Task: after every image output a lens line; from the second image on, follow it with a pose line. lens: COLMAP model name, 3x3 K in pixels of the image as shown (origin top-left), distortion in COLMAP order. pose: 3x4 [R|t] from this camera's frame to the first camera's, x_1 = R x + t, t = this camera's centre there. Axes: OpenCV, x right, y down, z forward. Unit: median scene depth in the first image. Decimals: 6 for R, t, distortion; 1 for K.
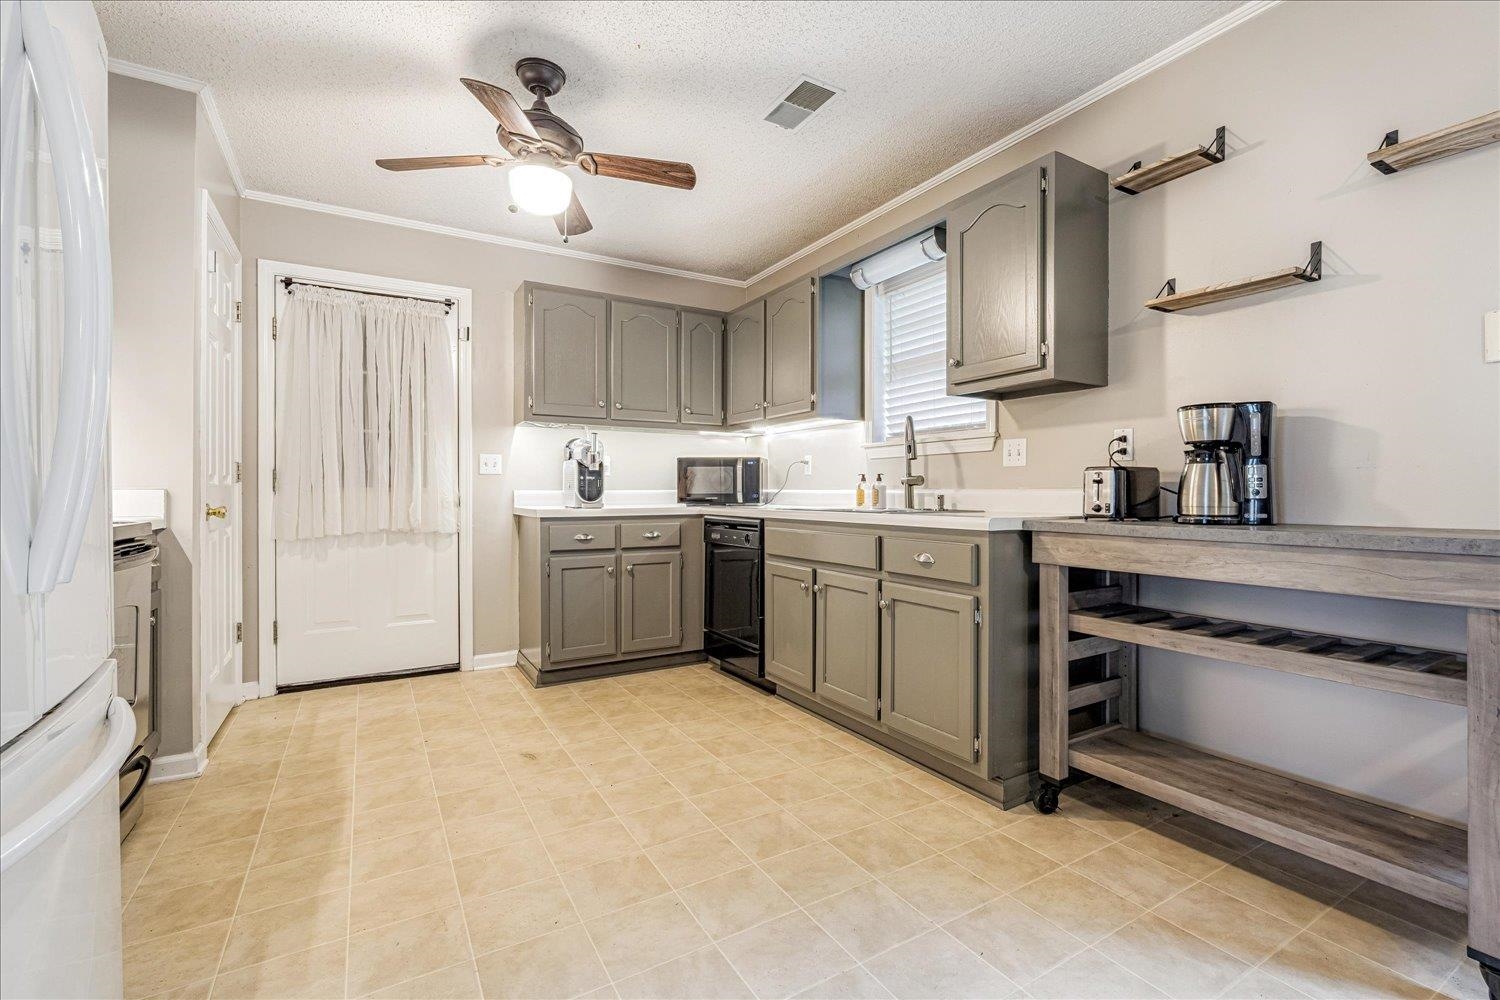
lens RADIAL K [[705.2, 0, 757.4], [0, 705.2, 494.1], [0, 0, 1]] dist [-0.005339, 0.000267]
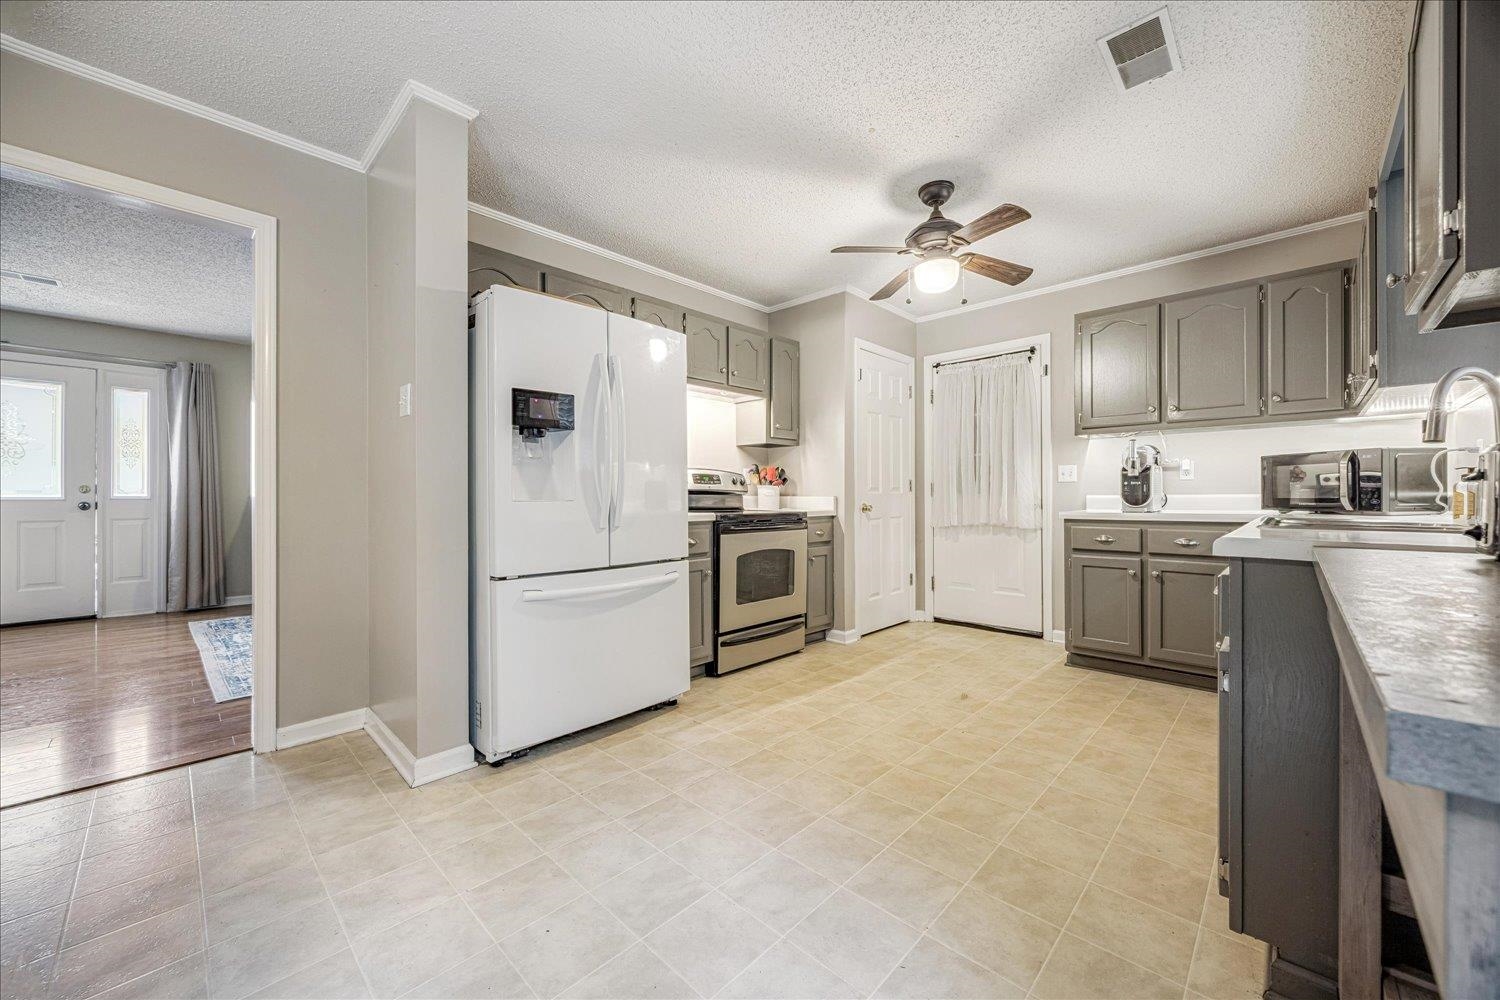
lens RADIAL K [[567.7, 0, 752.3], [0, 567.7, 497.6], [0, 0, 1]] dist [-0.007058, 0.000163]
pose [[0.233915, 0.000063, -0.972257, 0.627046], [0.000253, 1.000000, 0.000126, -0.002666], [0.972257, -0.000275, 0.233915, 0.367882]]
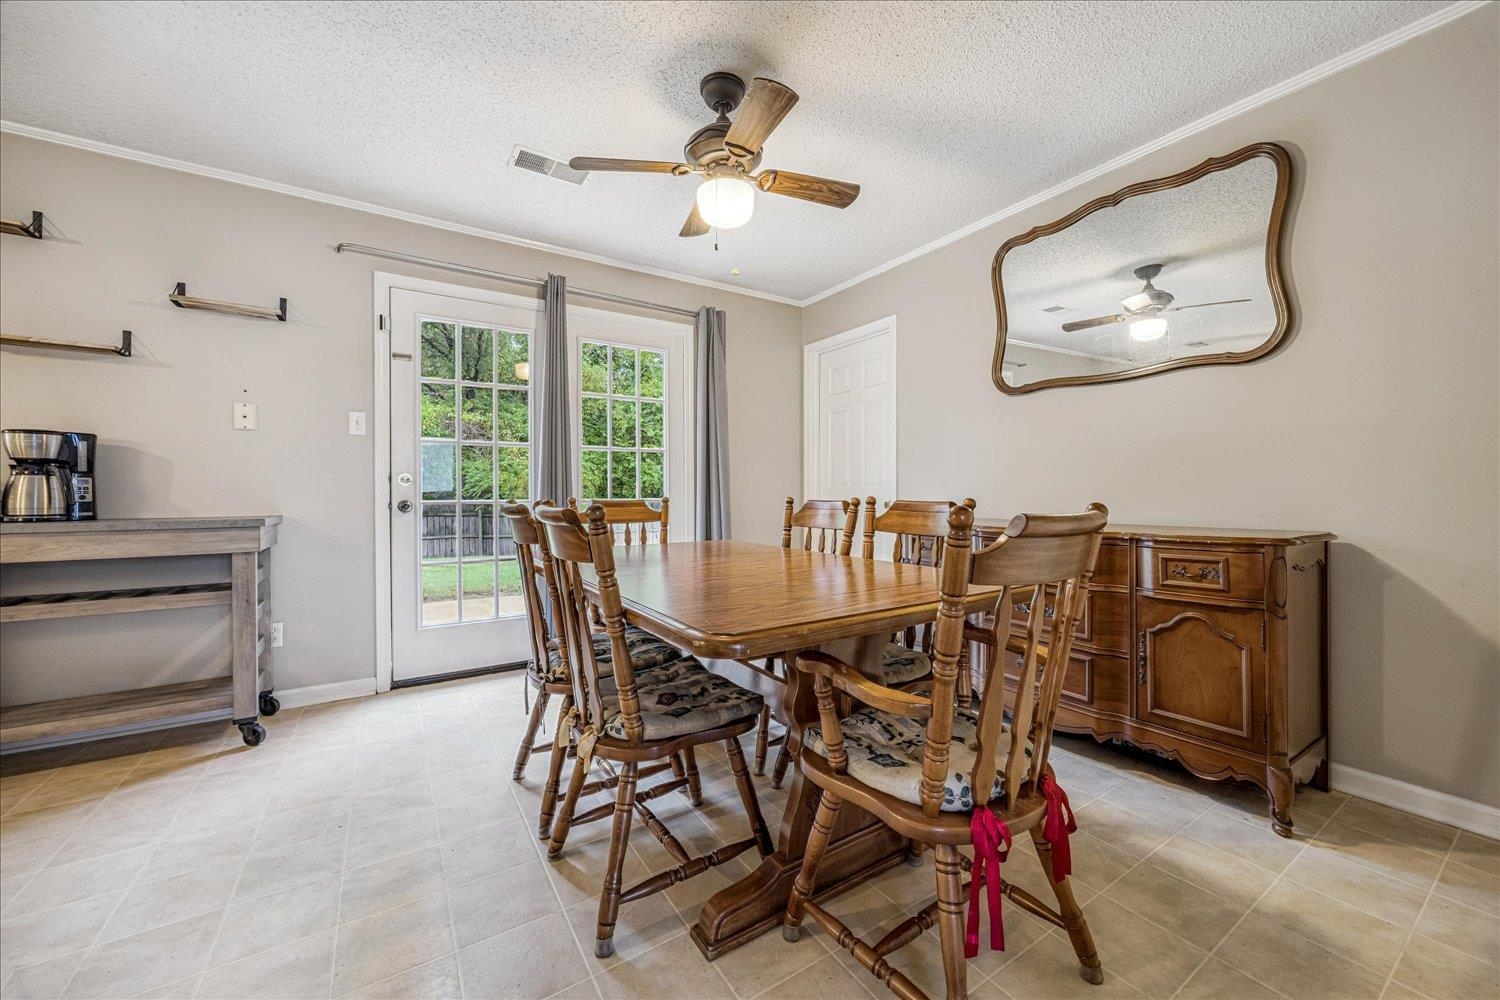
lens RADIAL K [[567.7, 0, 756.5], [0, 567.7, 494.8], [0, 0, 1]] dist [-0.007058, 0.000163]
pose [[-0.013459, -0.000324, 0.999909, -0.050147], [0.002185, 0.999998, 0.000353, -0.000570], [-0.999907, 0.002189, -0.013458, -0.038961]]
